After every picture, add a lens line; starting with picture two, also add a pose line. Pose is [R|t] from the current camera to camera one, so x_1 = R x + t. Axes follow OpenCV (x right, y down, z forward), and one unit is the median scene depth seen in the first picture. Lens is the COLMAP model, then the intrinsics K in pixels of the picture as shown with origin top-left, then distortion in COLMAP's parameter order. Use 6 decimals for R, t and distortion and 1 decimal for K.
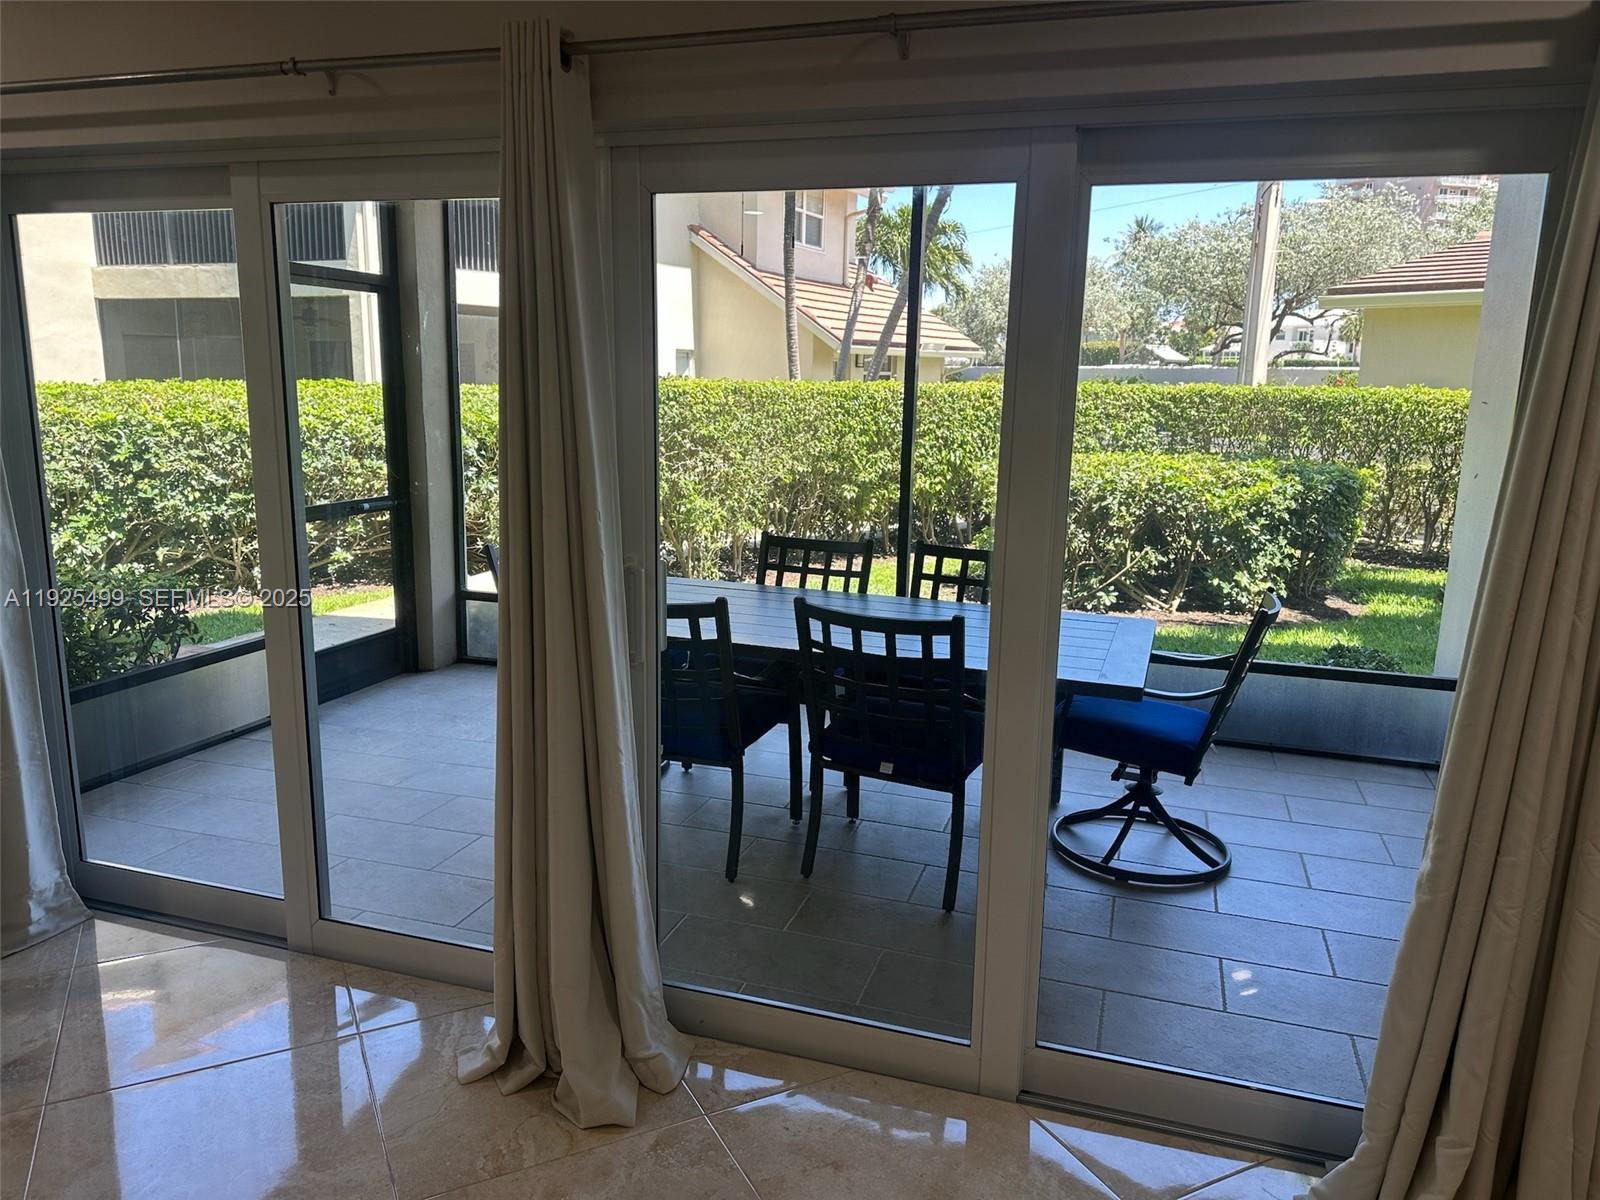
lens RADIAL K [[1129.9, 0, 812.4], [0, 1129.9, 604.7], [0, 0, 1]] dist [0.061595, -0.073296]
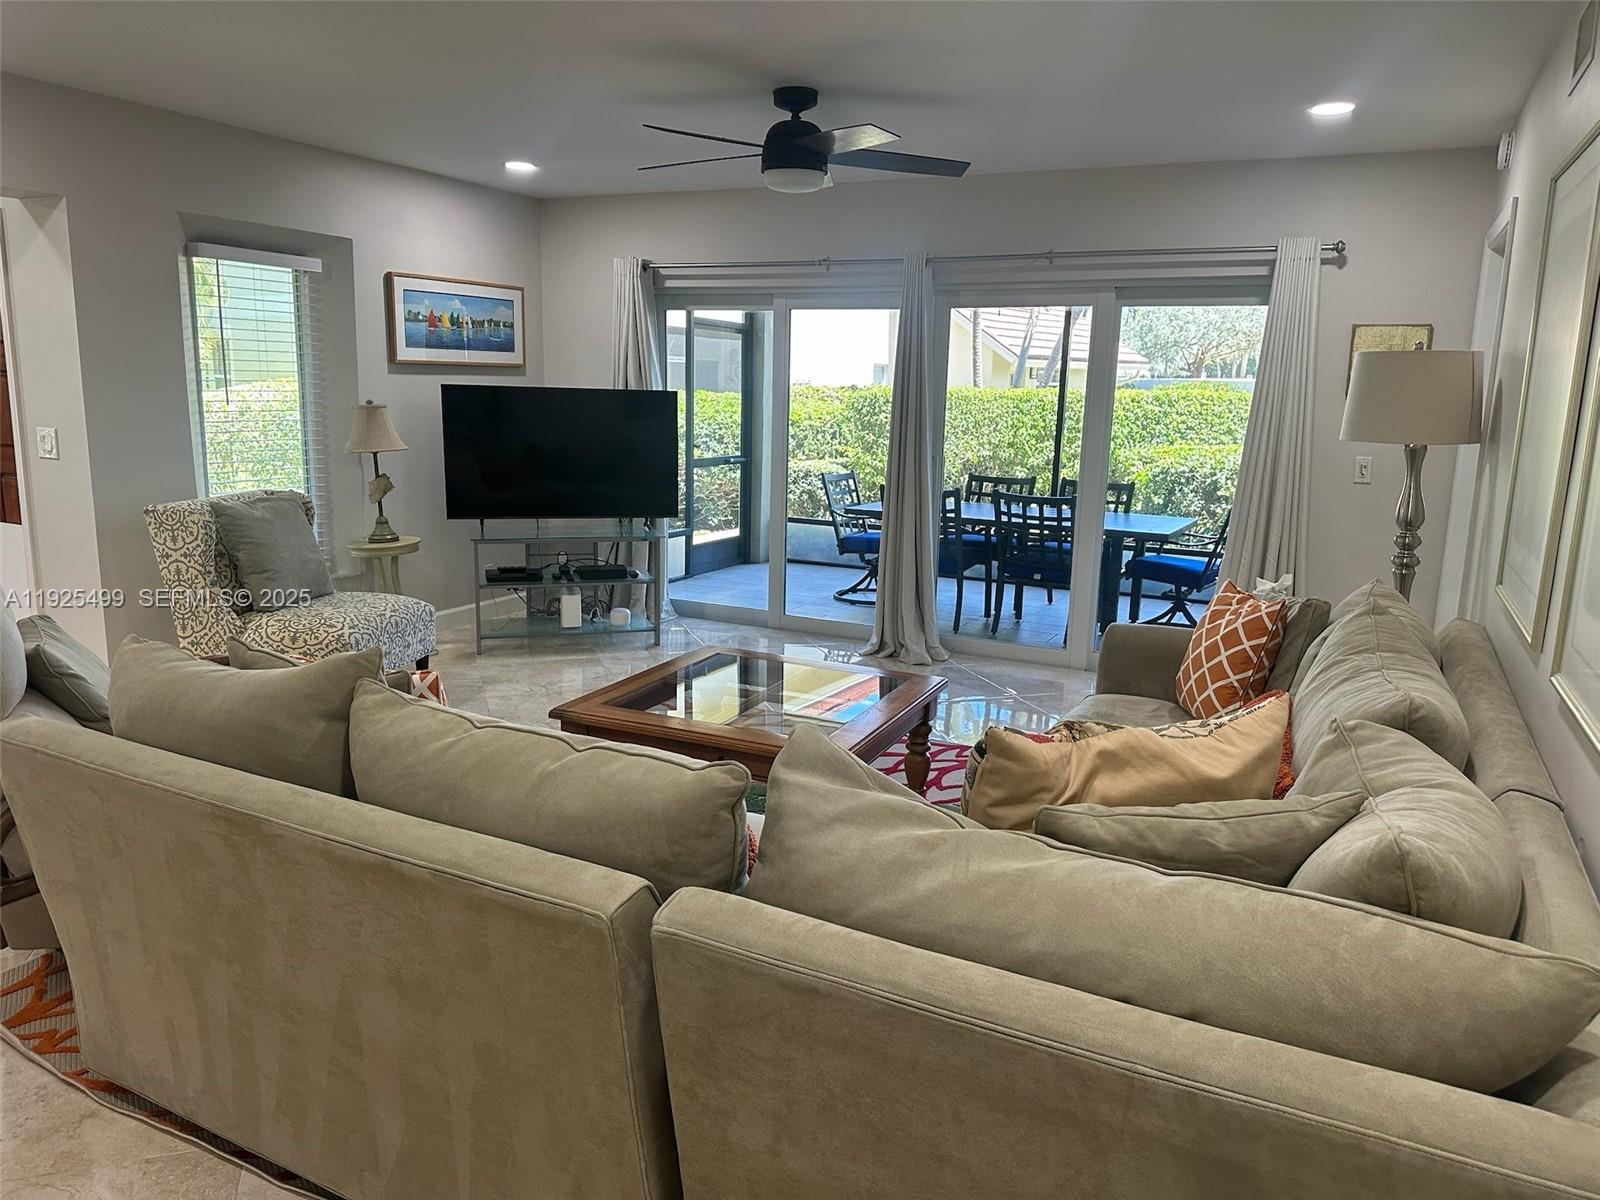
lens RADIAL K [[1129.9, 0, 789.1], [0, 1129.9, 601.8], [0, 0, 1]] dist [0.061595, -0.073296]
pose [[0.985921, 0.034319, -0.163653, -0.013097], [-0.036497, 0.999280, -0.010320, 0.079144], [0.163181, 0.016147, 0.986464, -0.364717]]
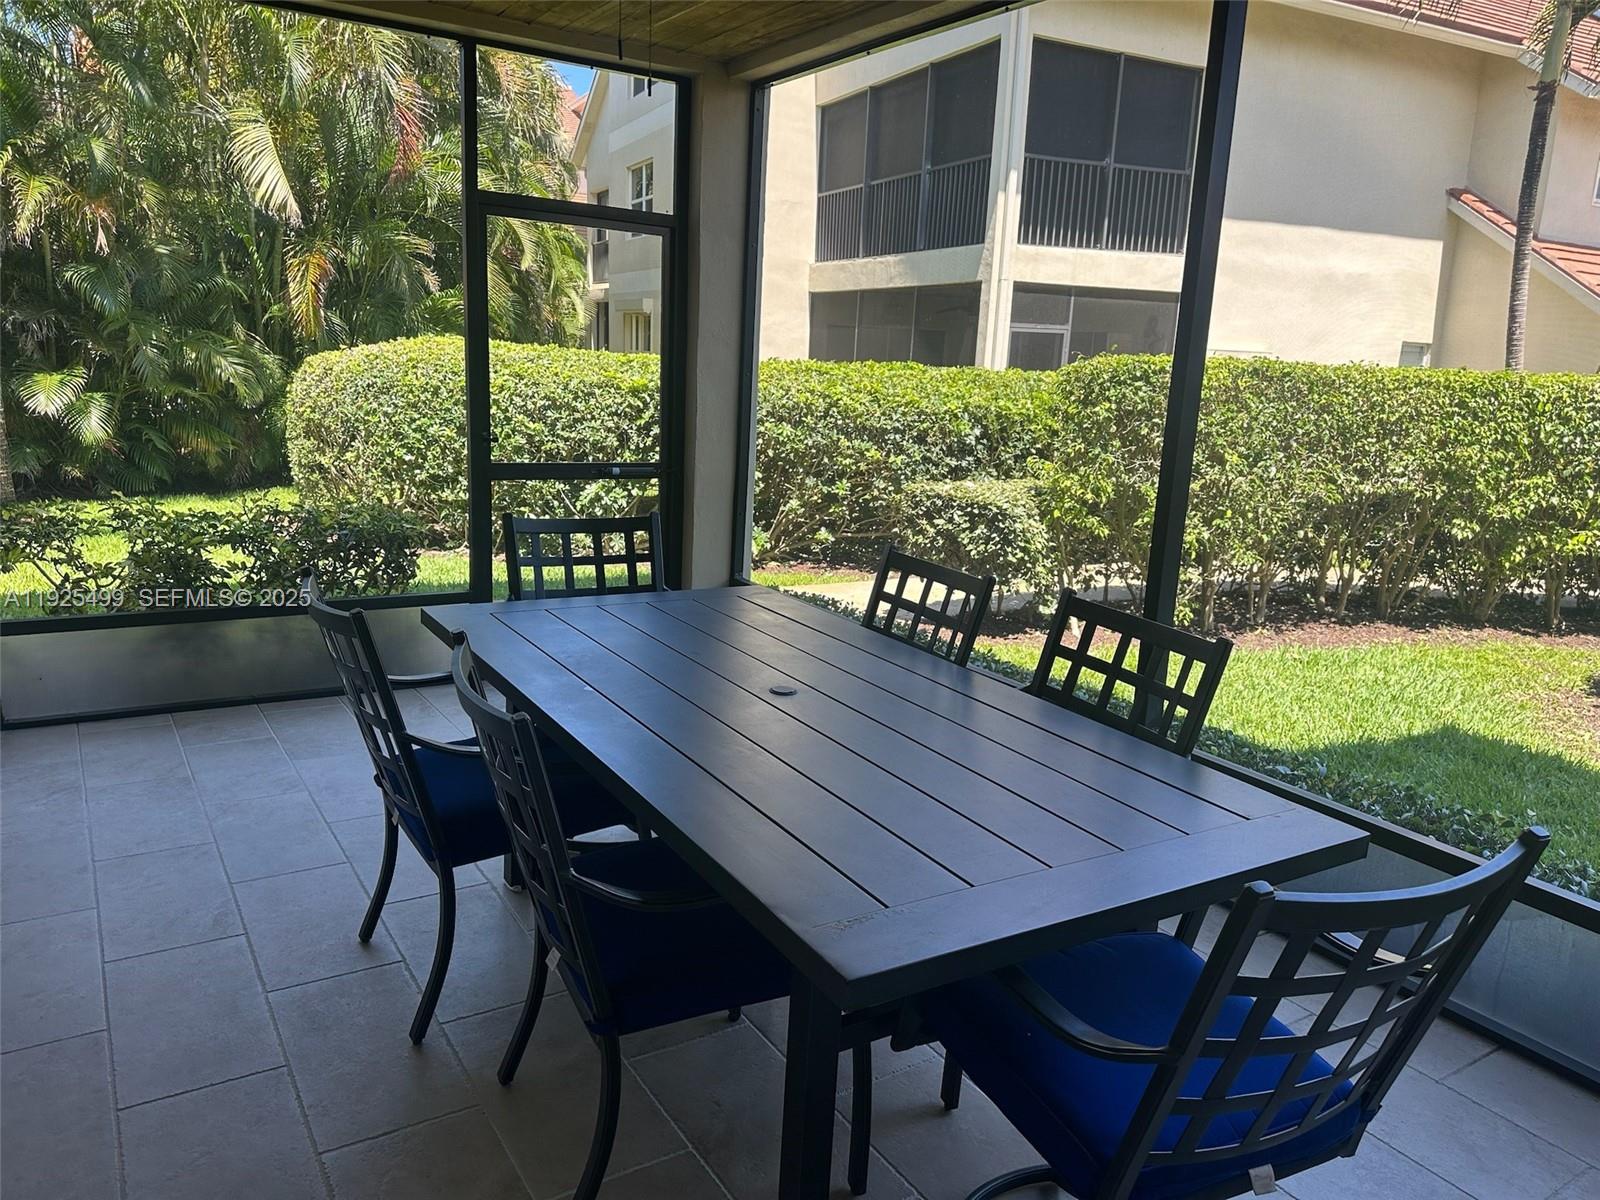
lens RADIAL K [[1129.9, 0, 812.0], [0, 1129.9, 603.0], [0, 0, 1]] dist [0.061595, -0.073296]
pose [[0.763083, 0.152751, -0.627990, 0.193933], [-0.157248, 0.986351, 0.048842, -0.030728], [0.626879, 0.061480, 0.776687, 0.232639]]
